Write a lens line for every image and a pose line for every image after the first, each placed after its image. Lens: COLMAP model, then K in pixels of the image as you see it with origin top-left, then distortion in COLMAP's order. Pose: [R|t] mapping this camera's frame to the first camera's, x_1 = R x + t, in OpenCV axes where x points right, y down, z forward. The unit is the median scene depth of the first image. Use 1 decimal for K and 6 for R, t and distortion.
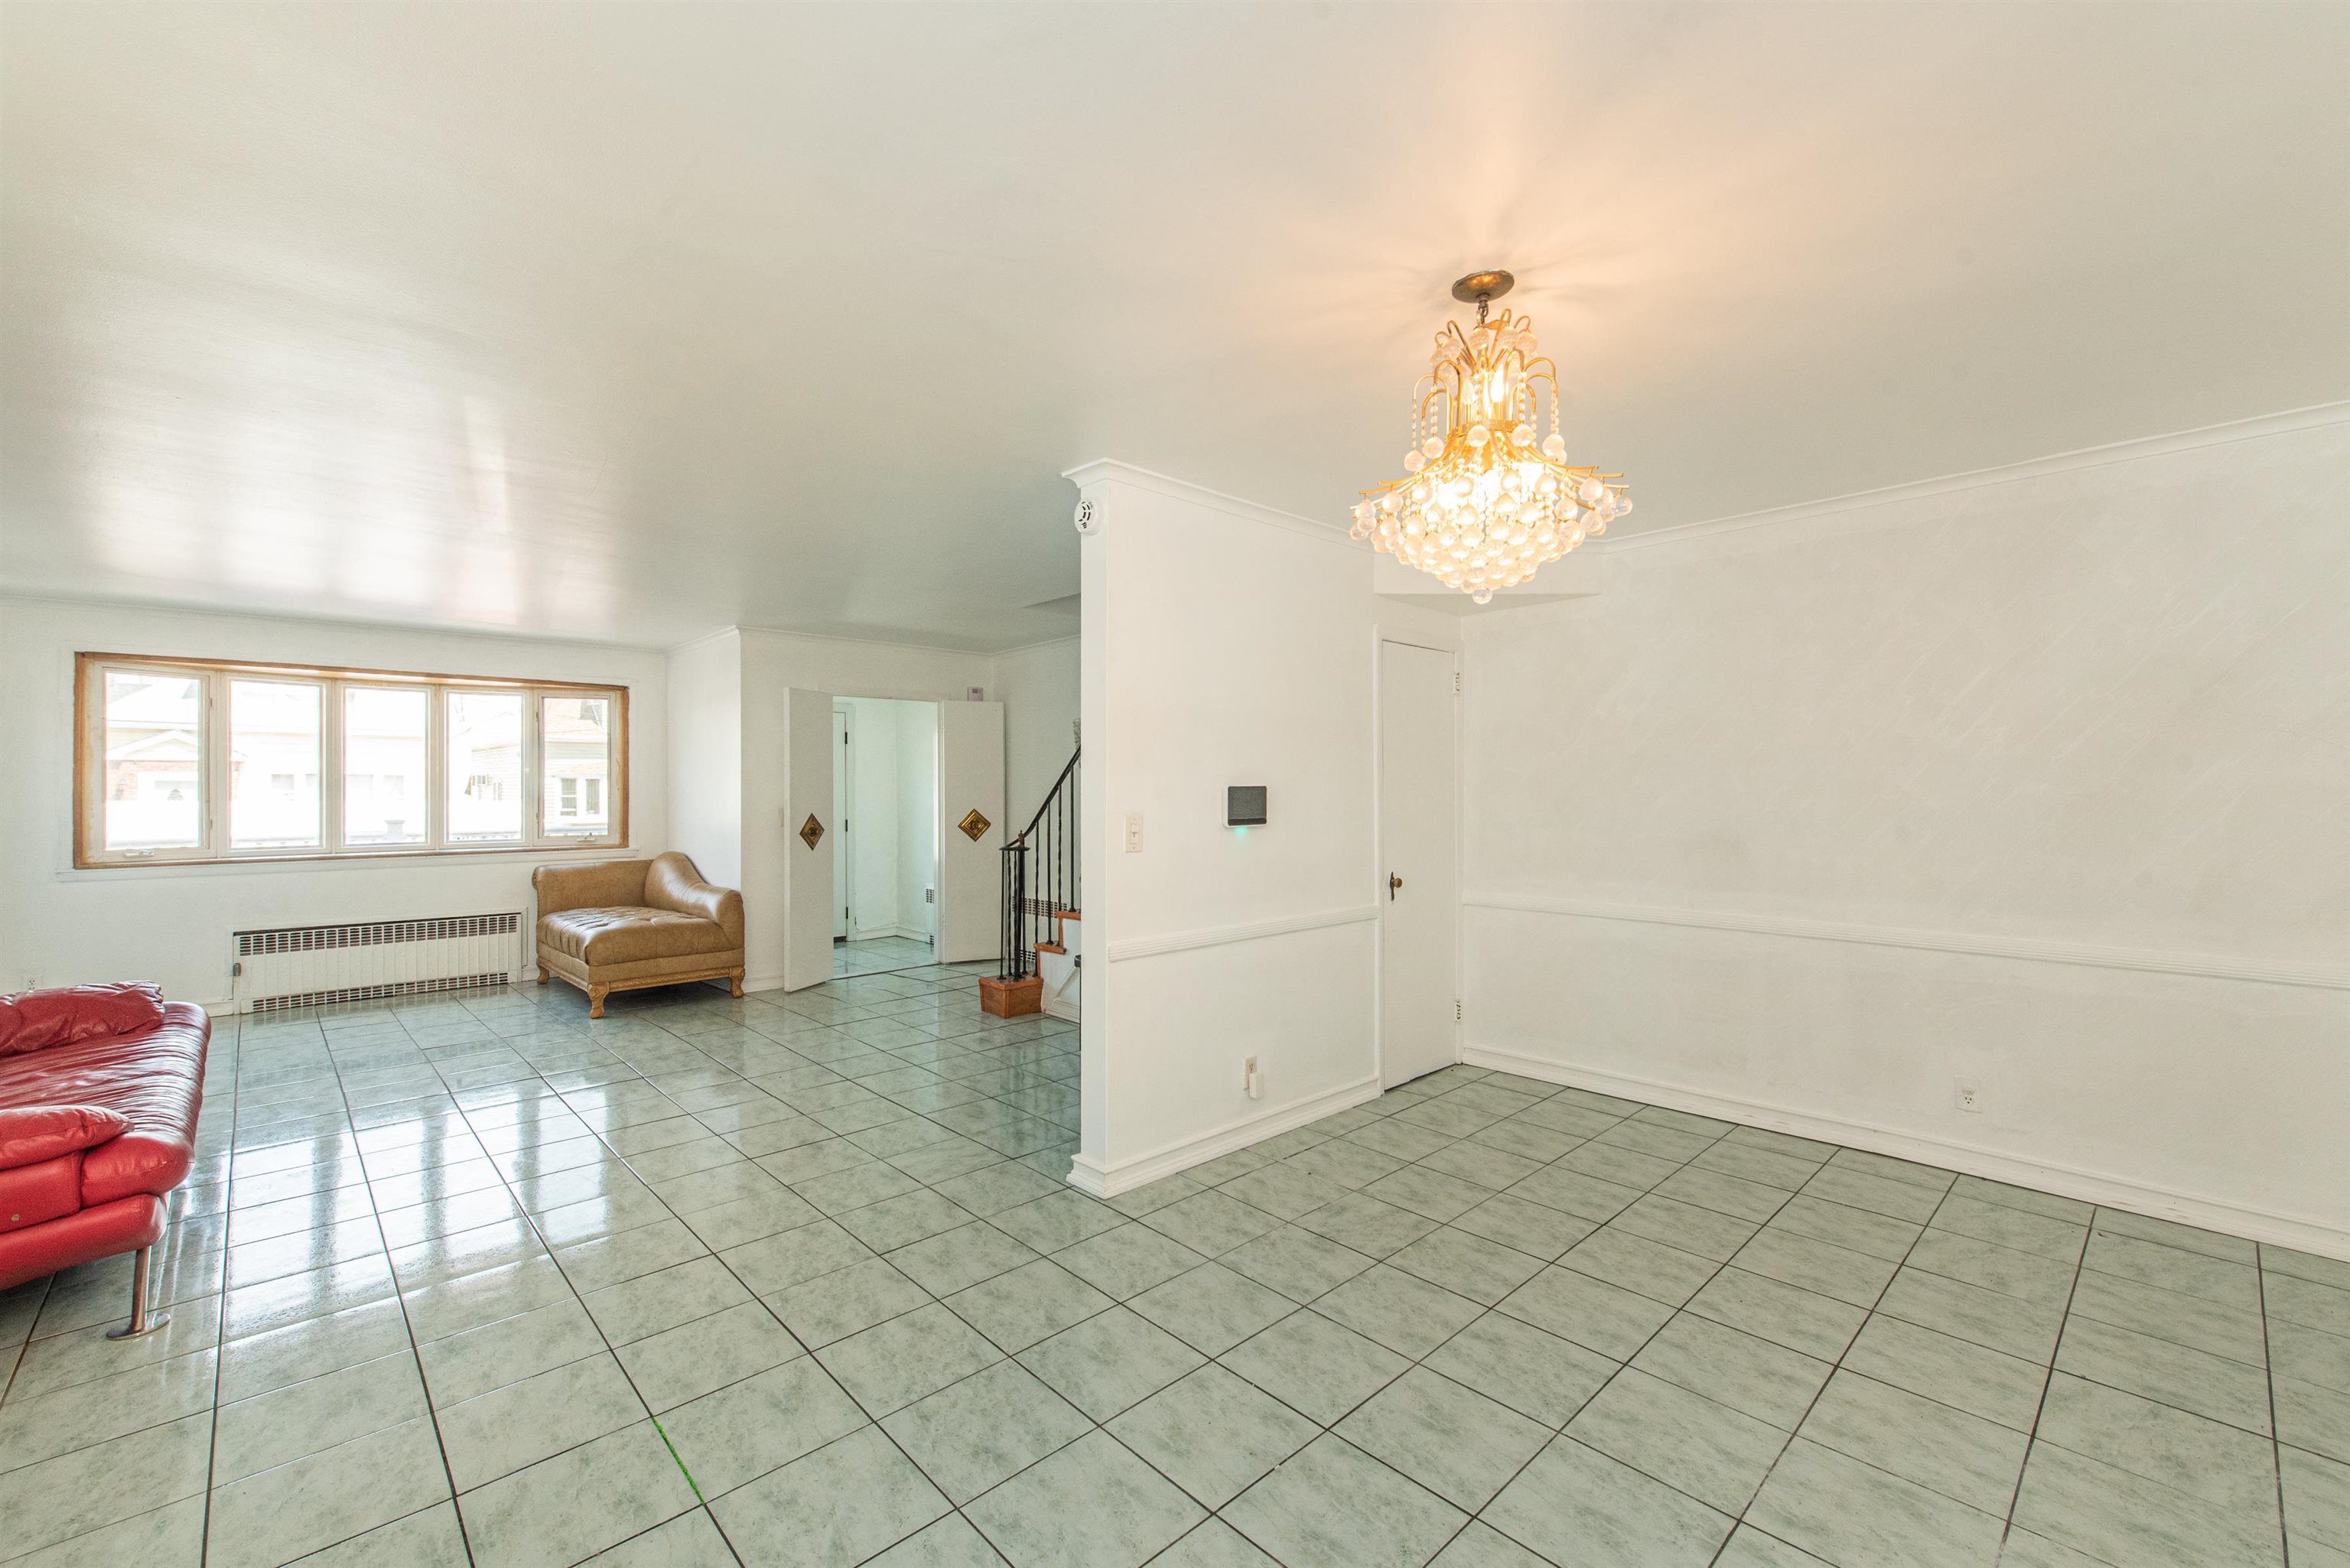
lens RADIAL K [[955.6, 0, 1185.4], [0, 955.6, 799.8], [0, 0, 1]] dist [-0.001008, -0.001351]
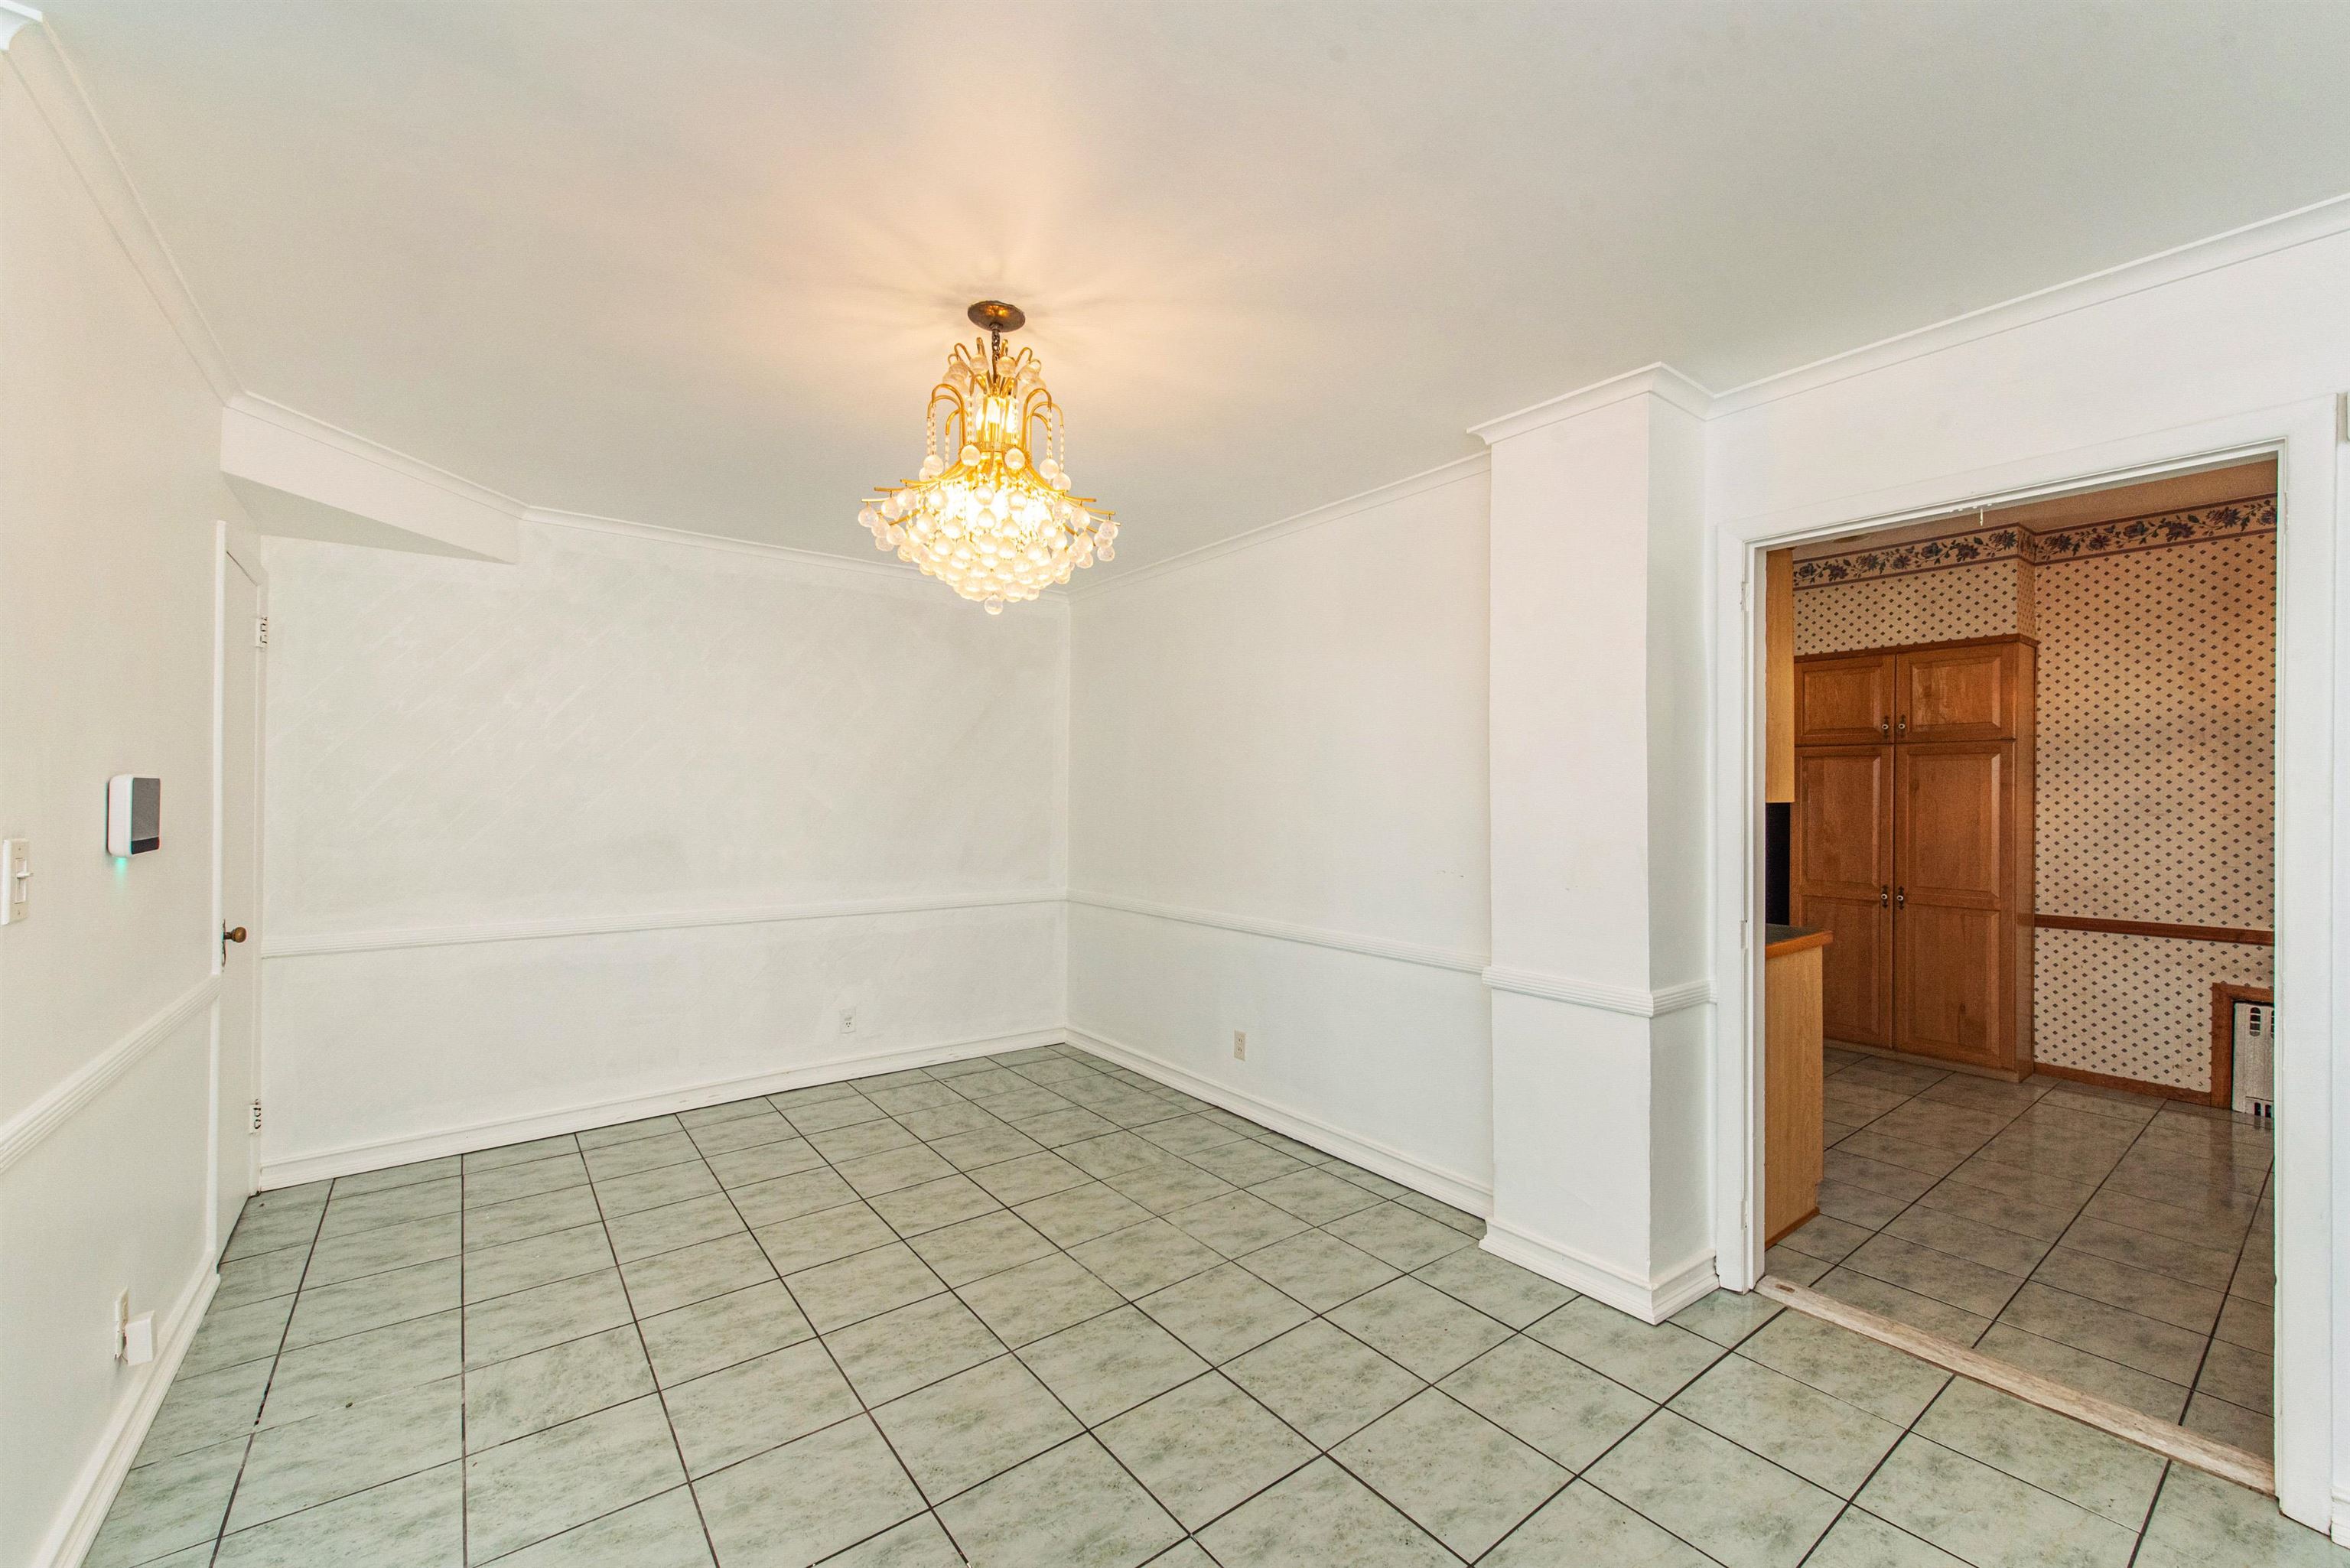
lens RADIAL K [[955.6, 0, 1160.8], [0, 955.6, 816.3], [0, 0, 1]] dist [-0.001008, -0.001351]
pose [[0.099997, -0.019144, 0.994804, -1.806689], [0.010627, 0.999778, 0.018172, 0.062906], [-0.994931, 0.008754, 0.100178, 1.885045]]
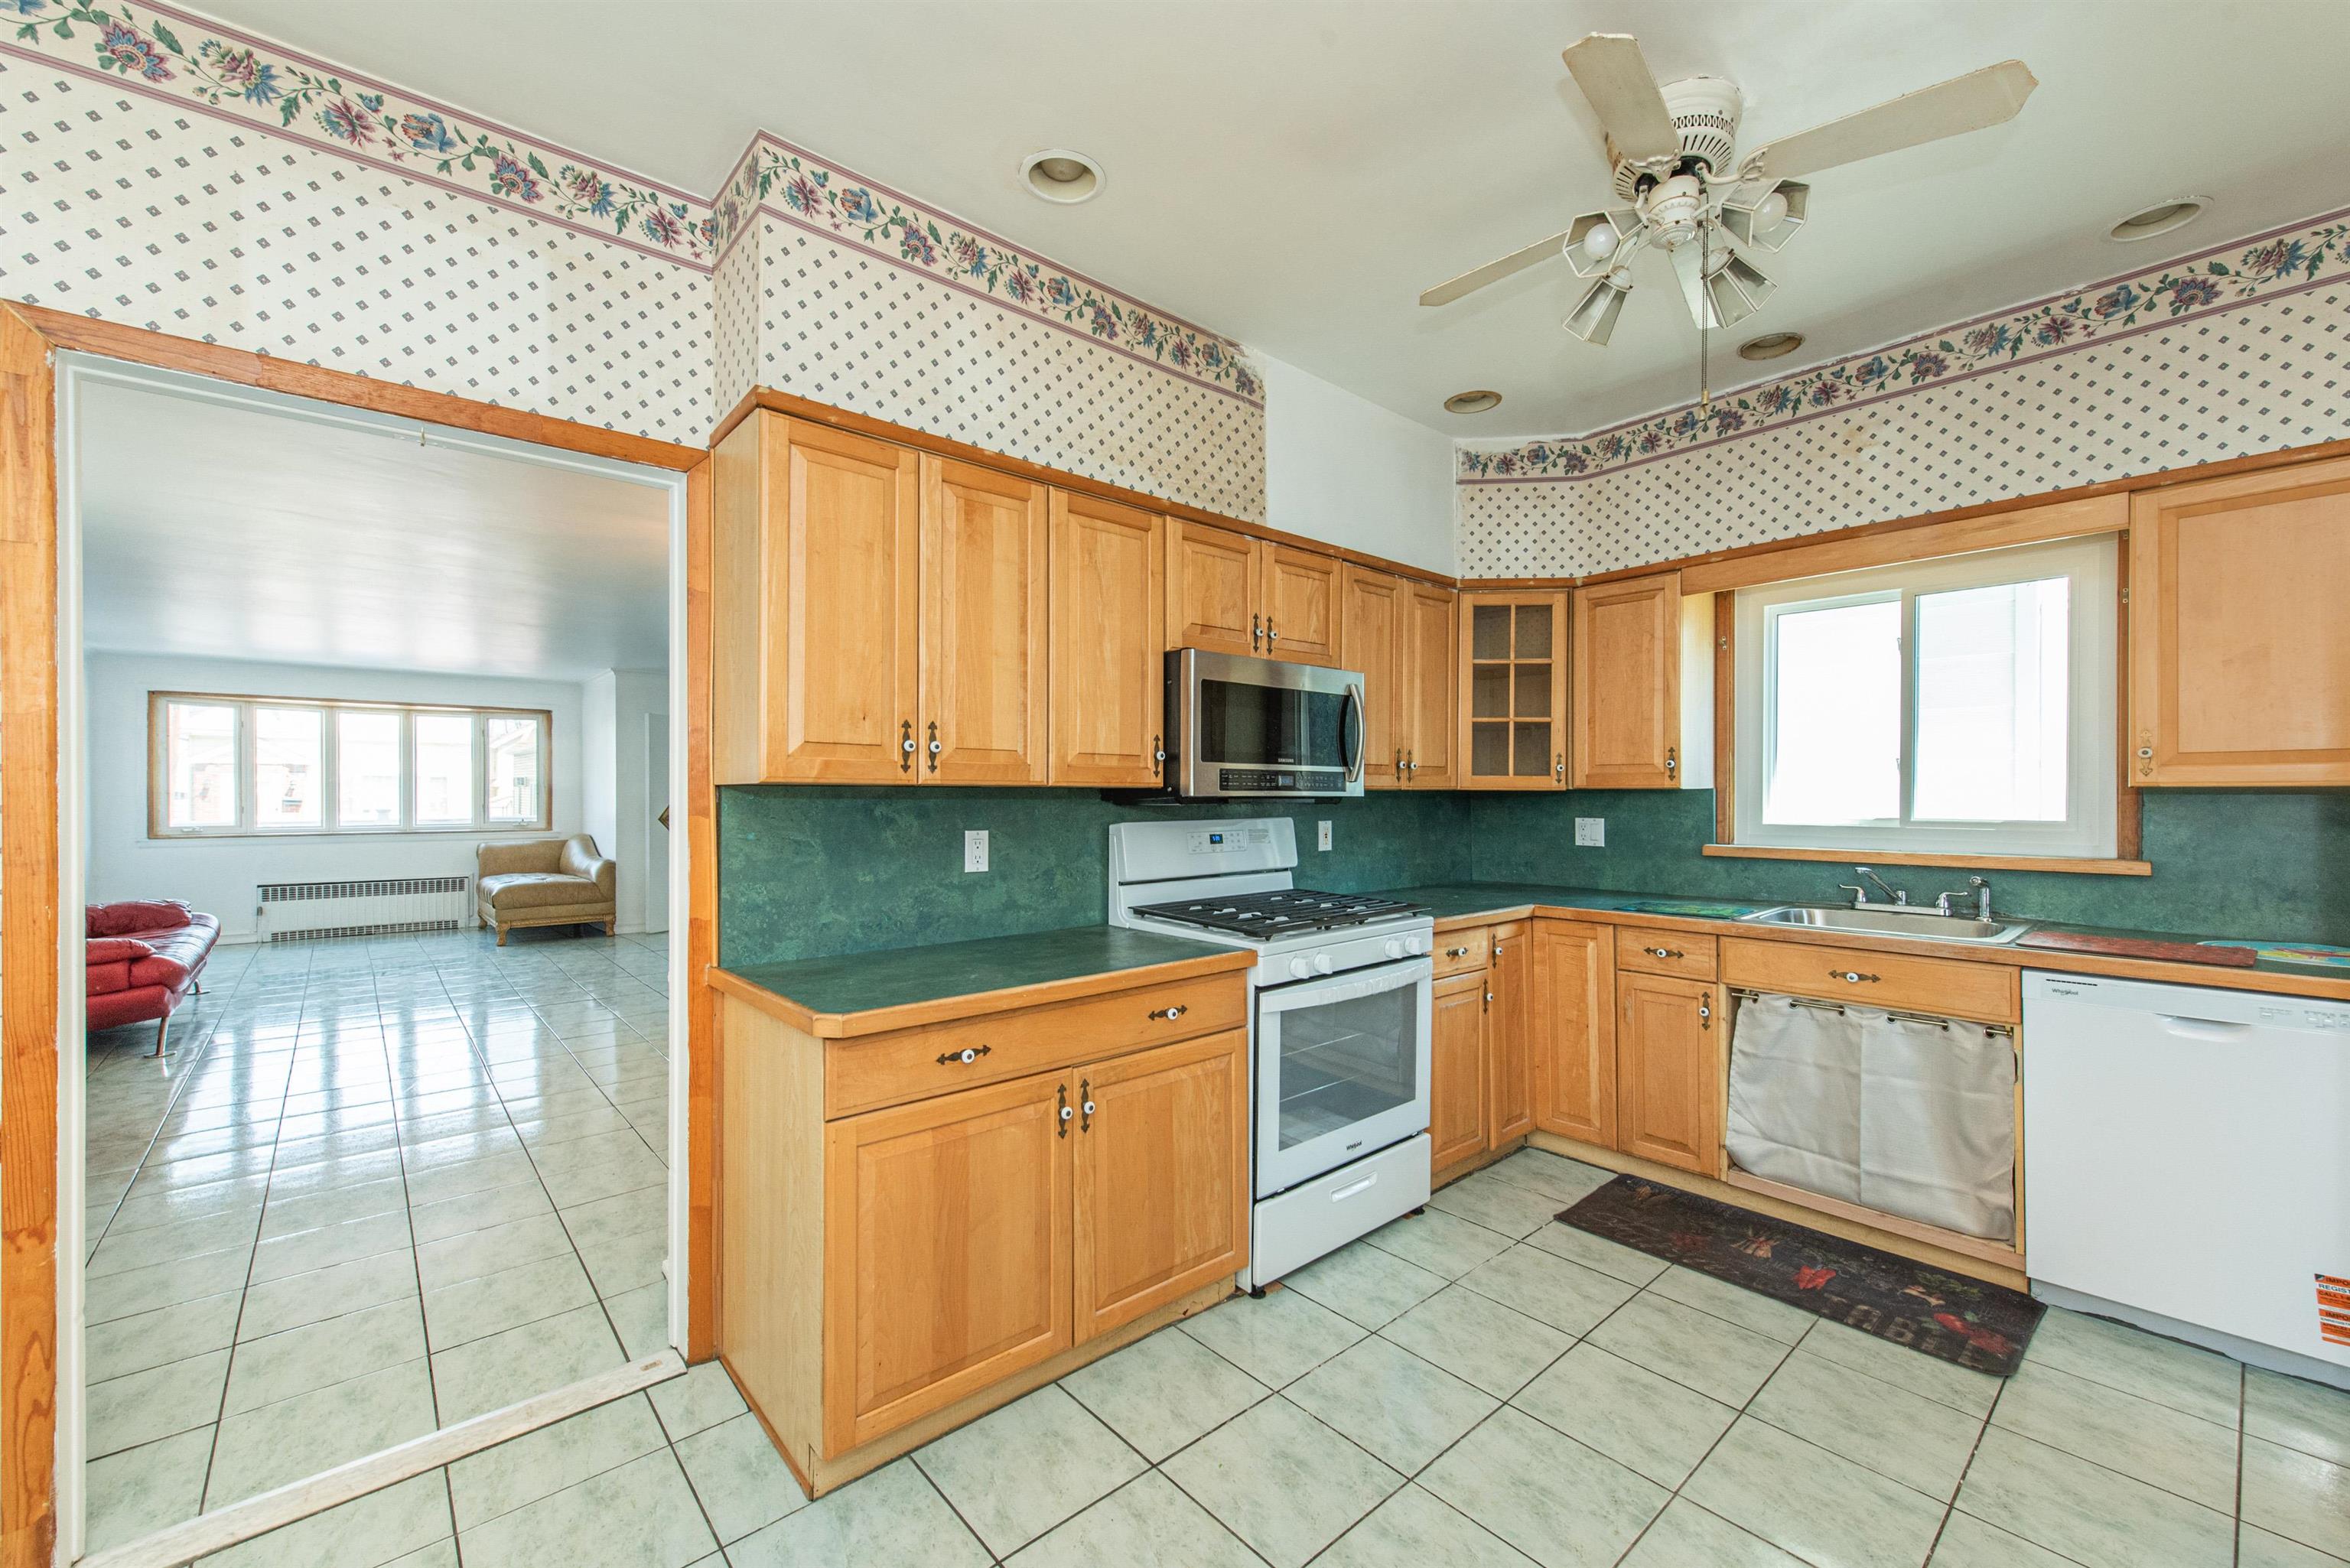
lens RADIAL K [[955.6, 0, 1183.6], [0, 955.6, 803.9], [0, 0, 1]] dist [-0.001008, -0.001351]
pose [[0.998380, -0.000314, -0.056904, 0.369979], [-0.000242, 0.999952, -0.009754, 0.025309], [0.056904, 0.009752, 0.998332, -0.275240]]
